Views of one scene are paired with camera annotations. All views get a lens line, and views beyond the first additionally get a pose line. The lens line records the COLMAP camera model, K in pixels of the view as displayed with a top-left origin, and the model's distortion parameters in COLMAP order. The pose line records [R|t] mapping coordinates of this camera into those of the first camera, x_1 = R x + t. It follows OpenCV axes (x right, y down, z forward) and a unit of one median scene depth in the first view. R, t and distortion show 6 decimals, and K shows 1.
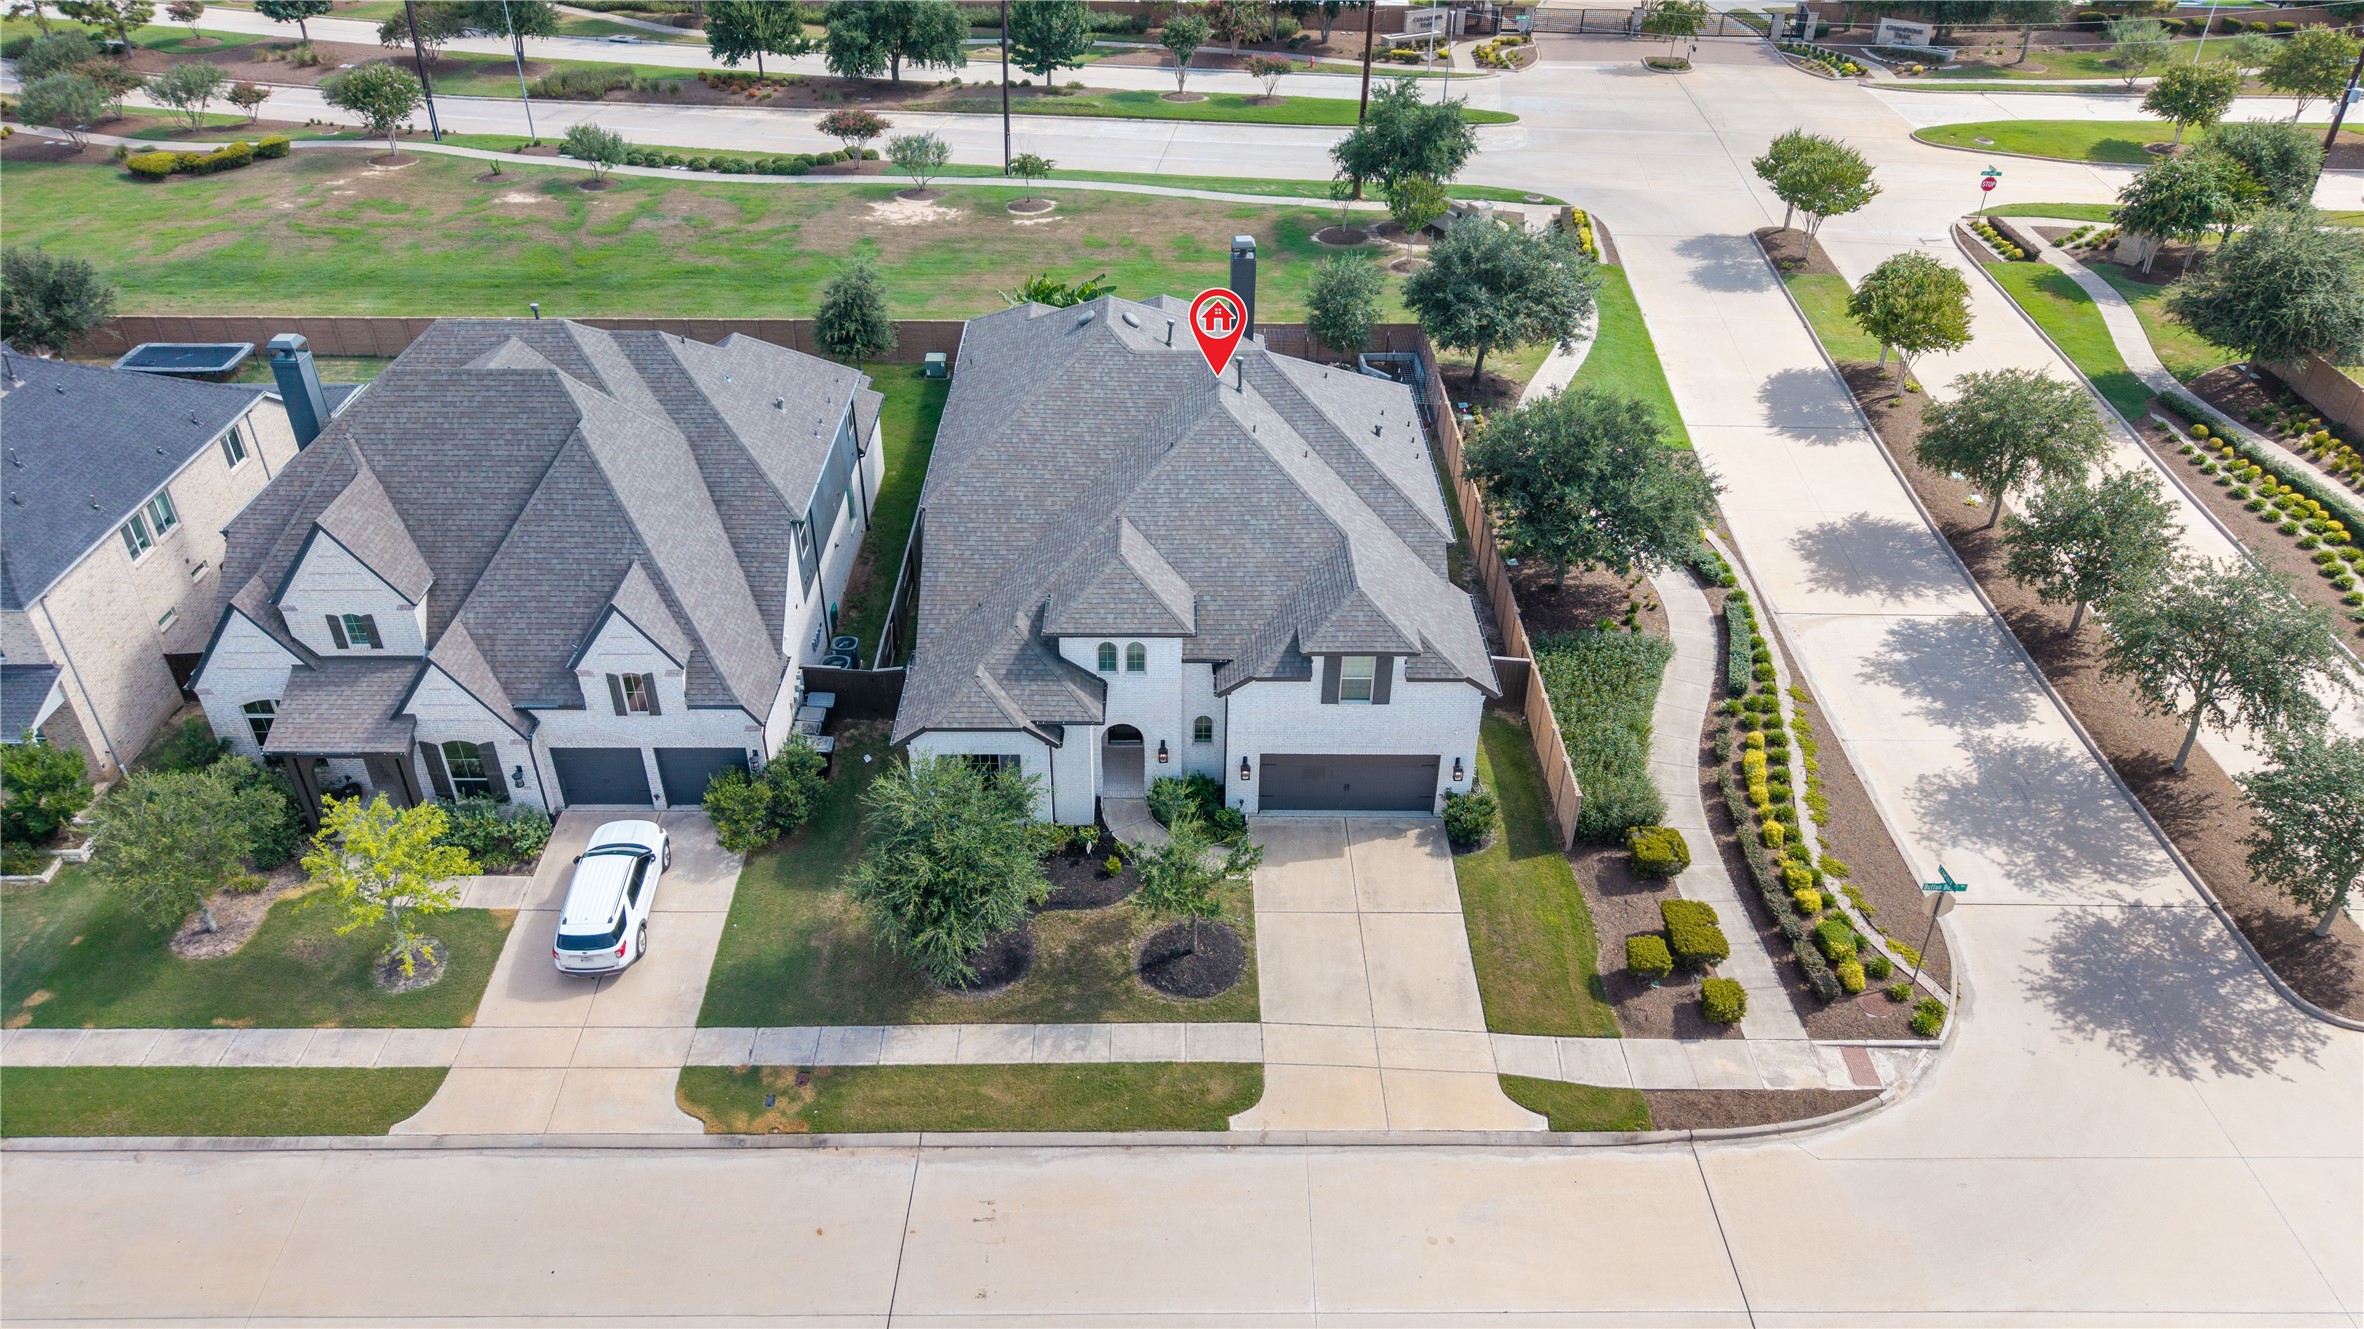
lens RADIAL K [[1584.2, 0, 1182.0], [0, 1584.2, 664.5], [0, 0, 1]] dist [-0.003181, 0.023019]
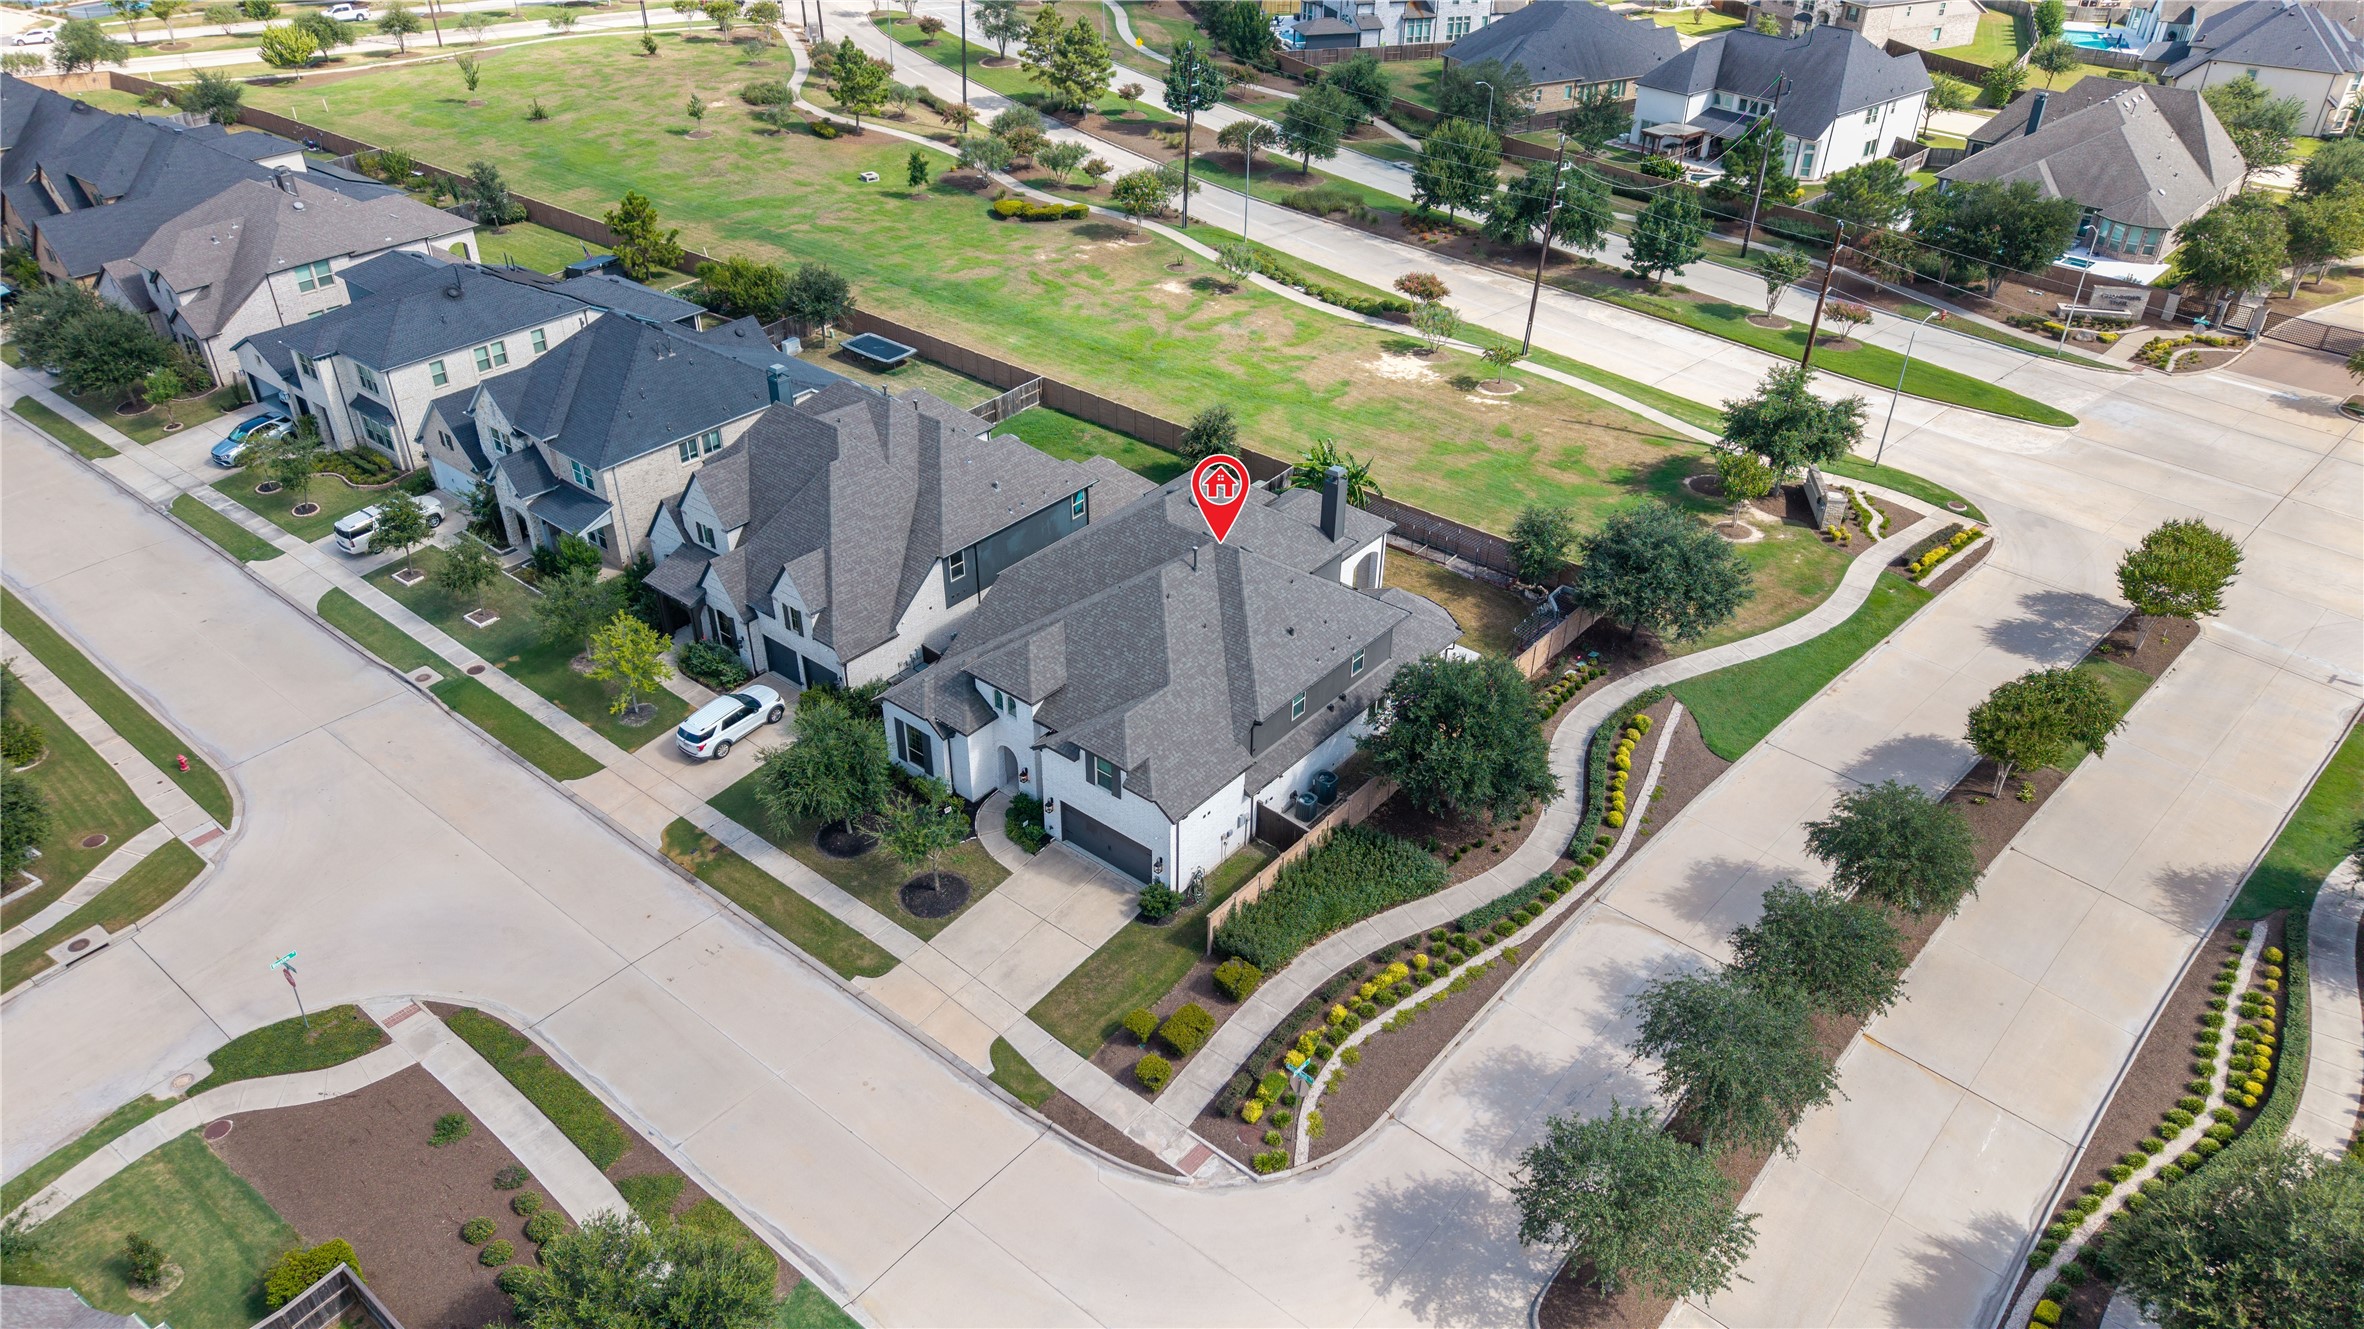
lens RADIAL K [[1579.0, 0, 1182.0], [0, 1579.0, 664.5], [0, 0, 1]] dist [0.064666, -0.067951]
pose [[0.767761, 0.350602, -0.536303, 0.943462], [-0.363200, 0.927686, 0.086514, -0.245921], [0.527853, 0.128363, 0.839580, -0.212108]]
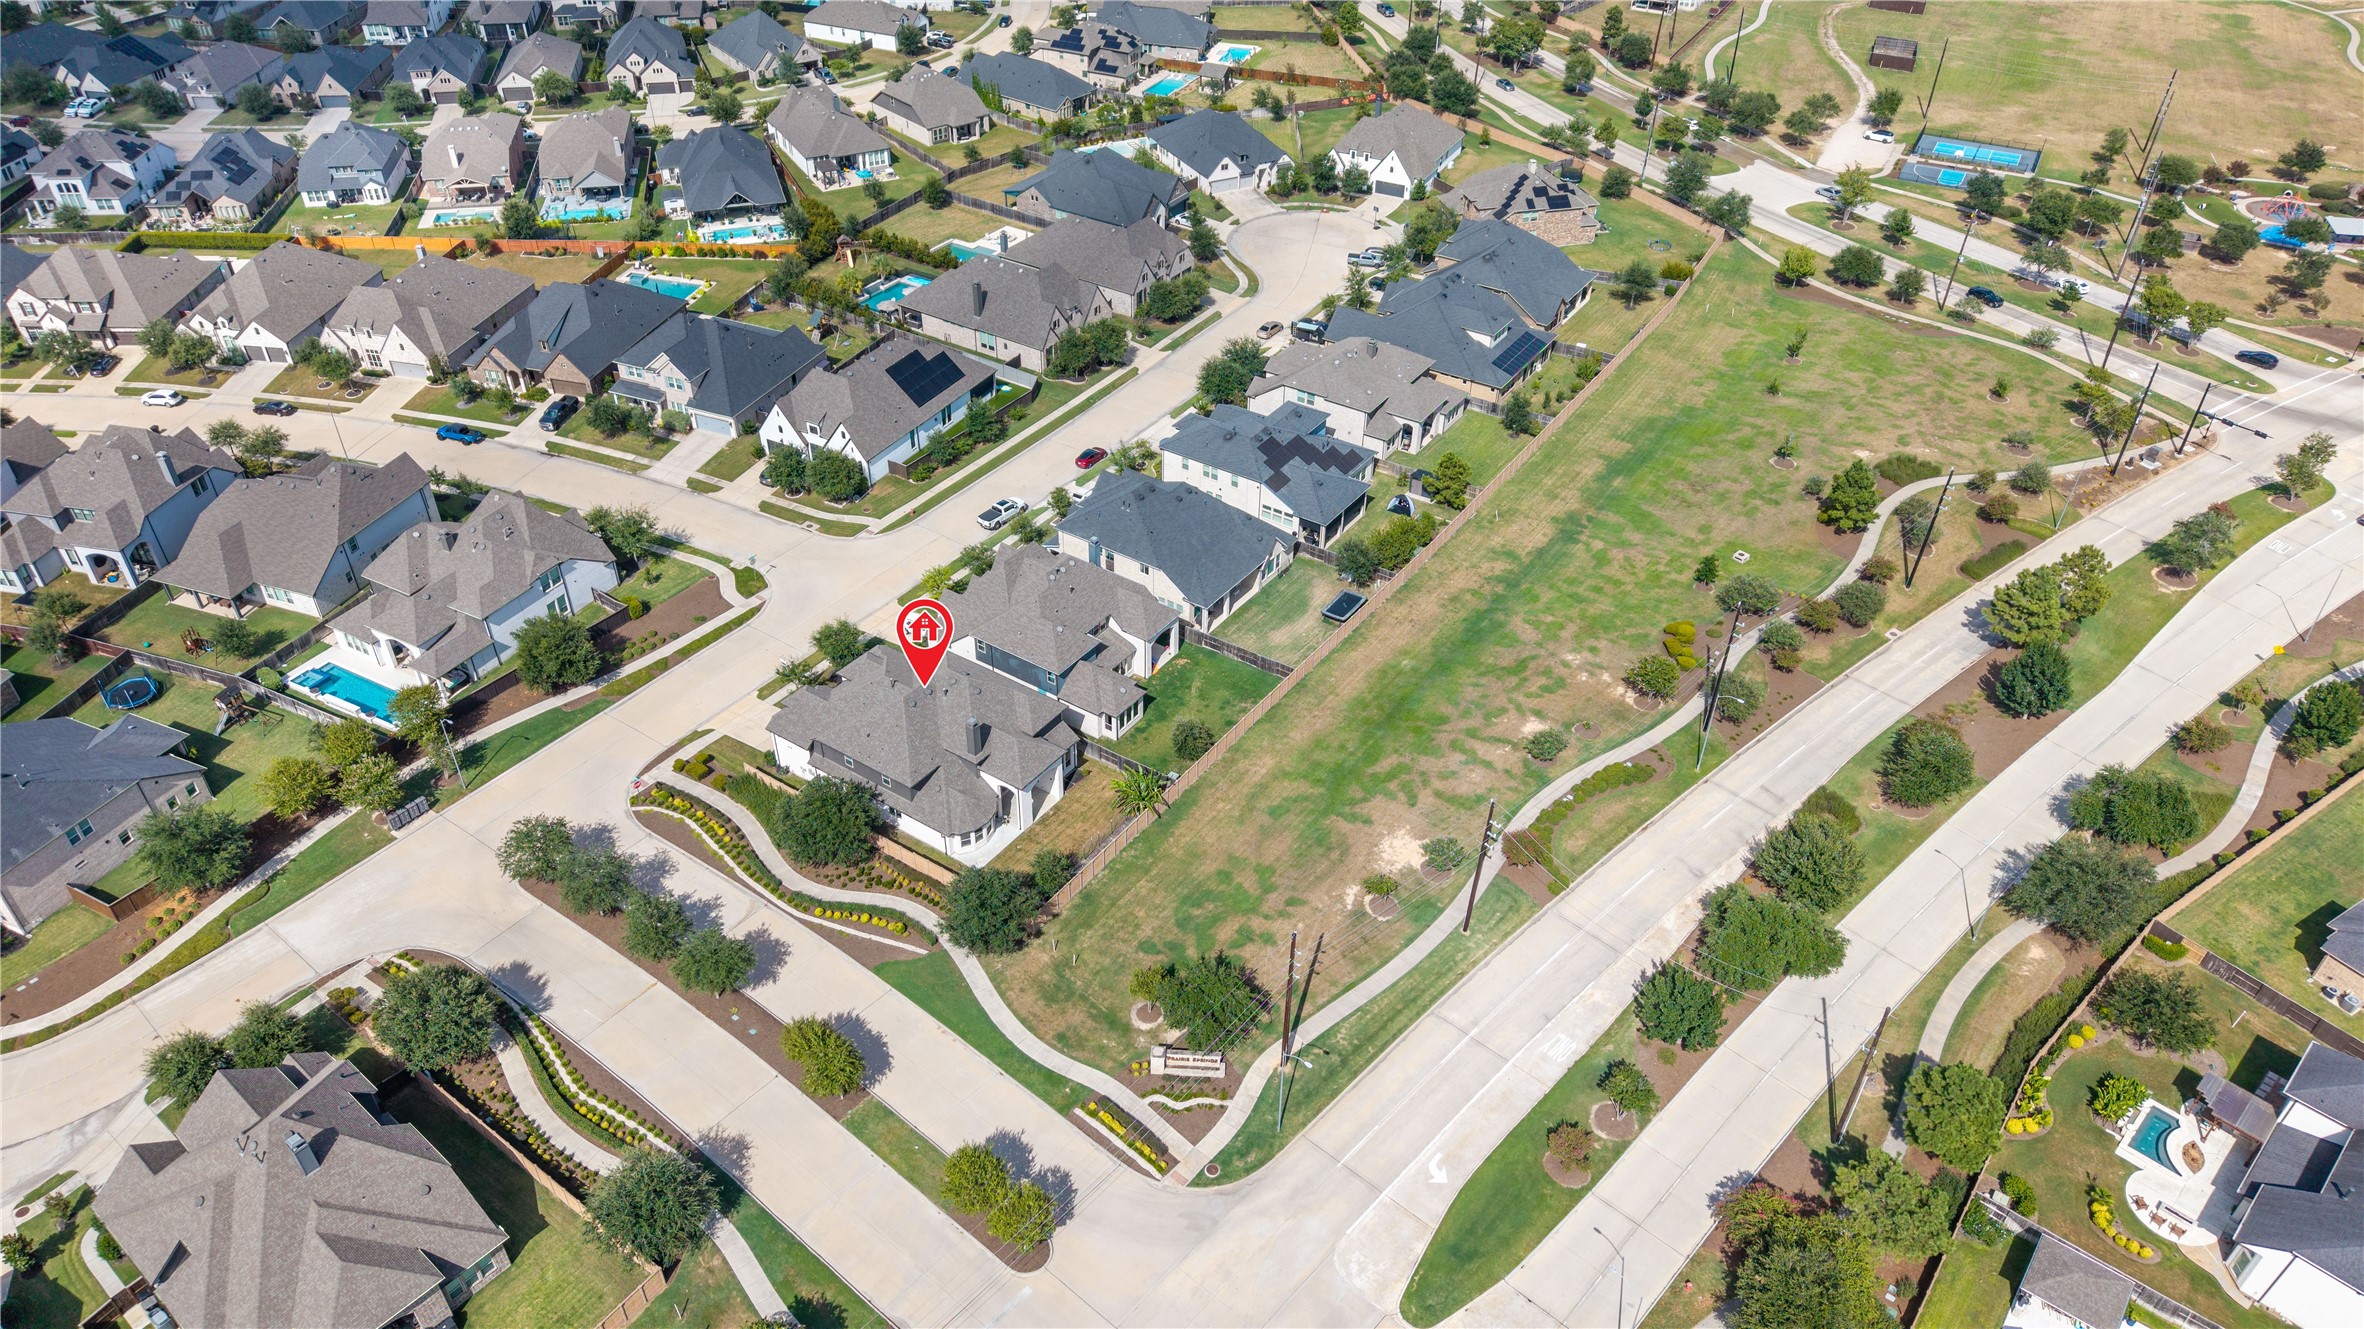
lens RADIAL K [[1579.0, 0, 1182.0], [0, 1579.0, 664.5], [0, 0, 1]] dist [0.064666, -0.067951]
pose [[-0.577168, 0.489404, -0.653728, 1.874420], [-0.465665, 0.460377, 0.755784, -3.079275], [0.670845, 0.740633, -0.037816, 1.661937]]
